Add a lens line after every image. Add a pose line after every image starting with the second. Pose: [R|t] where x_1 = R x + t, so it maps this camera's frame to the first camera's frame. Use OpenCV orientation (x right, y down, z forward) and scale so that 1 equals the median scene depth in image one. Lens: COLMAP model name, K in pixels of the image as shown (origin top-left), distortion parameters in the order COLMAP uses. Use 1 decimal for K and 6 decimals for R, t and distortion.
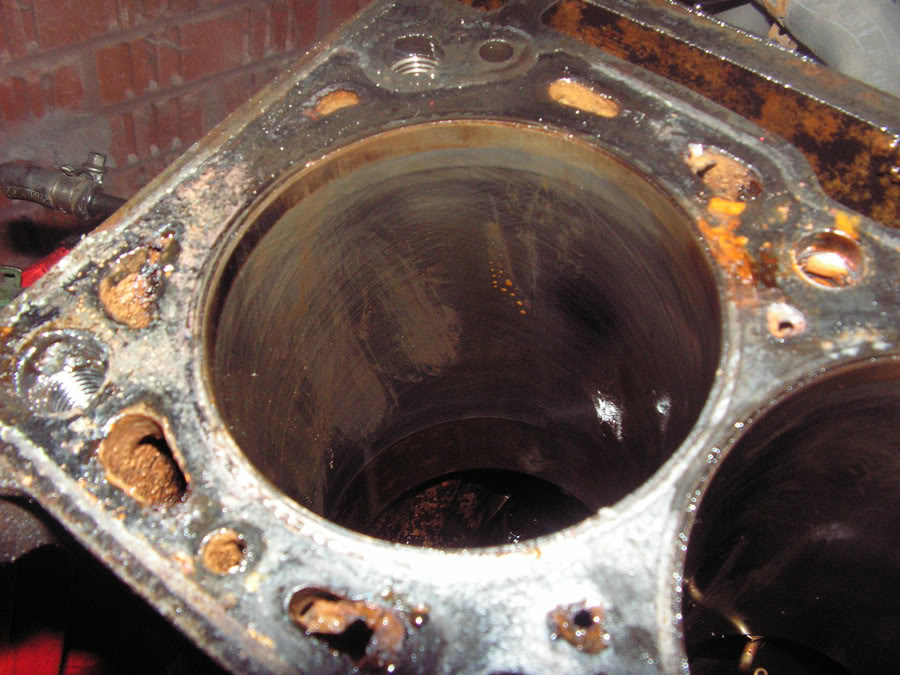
lens RADIAL K [[937.0, 0, 449.9], [0, 937.0, 336.9], [0, 0, 1]] dist [-0.095804, 0.000000]
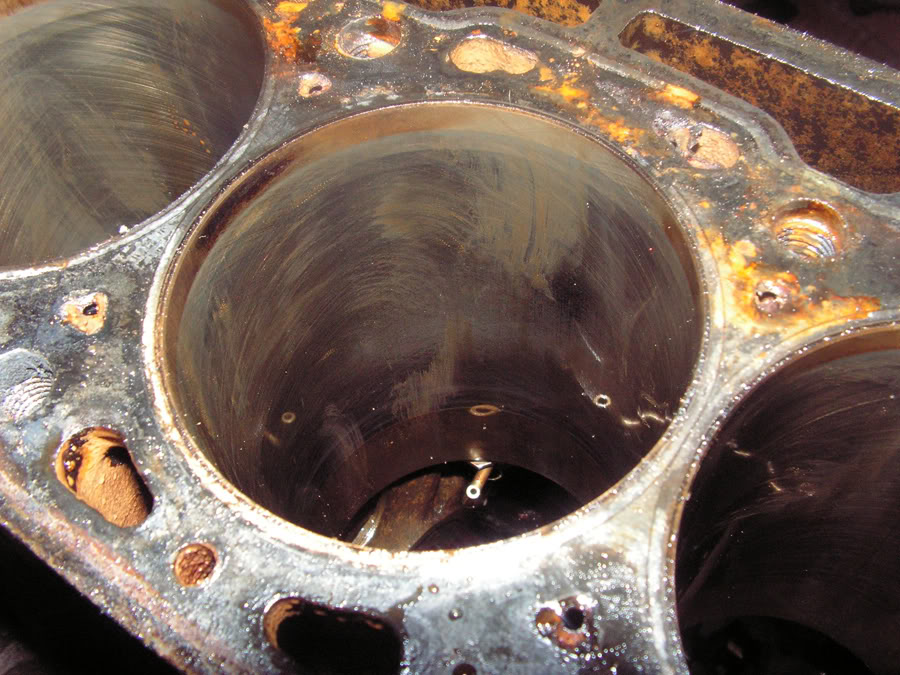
lens RADIAL K [[1034.3, 0, 455.3], [0, 1034.3, 339.5], [0, 0, 1]] dist [-0.196573, 0.000000]
pose [[0.997811, -0.038294, -0.053915, 0.559566], [0.035771, 0.998254, -0.047011, 0.344185], [0.055621, 0.044980, 0.997438, -0.228091]]
